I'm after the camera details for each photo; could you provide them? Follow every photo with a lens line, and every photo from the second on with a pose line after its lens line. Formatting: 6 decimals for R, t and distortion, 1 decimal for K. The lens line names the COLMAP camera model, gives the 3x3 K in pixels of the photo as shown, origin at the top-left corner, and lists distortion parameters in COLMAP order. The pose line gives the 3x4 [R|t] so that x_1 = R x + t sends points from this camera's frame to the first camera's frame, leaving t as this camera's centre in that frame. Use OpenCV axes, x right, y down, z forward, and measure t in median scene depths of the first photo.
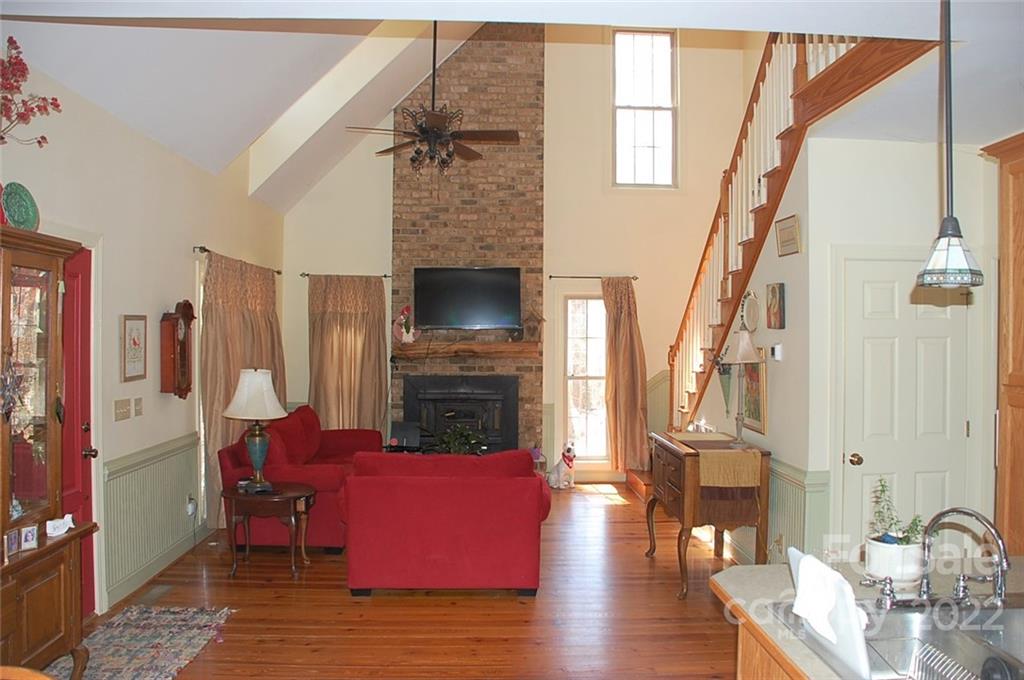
lens RADIAL K [[808.4, 0, 509.6], [0, 808.4, 342.6], [0, 0, 1]] dist [-0.126362, -0.001693]
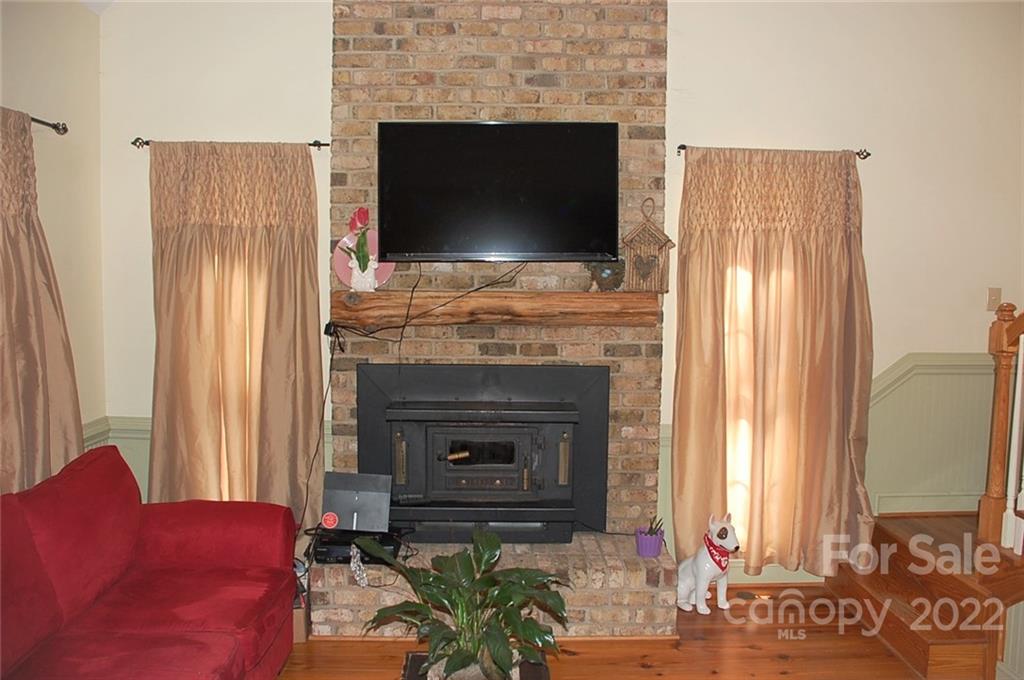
lens RADIAL K [[808.4, 0, 512.0], [0, 808.4, 334.5], [0, 0, 1]] dist [-0.126362, -0.001693]
pose [[0.999979, 0.005100, -0.003934, -0.042349], [-0.004862, 0.998286, 0.058315, -0.002533], [0.004225, -0.058295, 0.998290, 0.549335]]
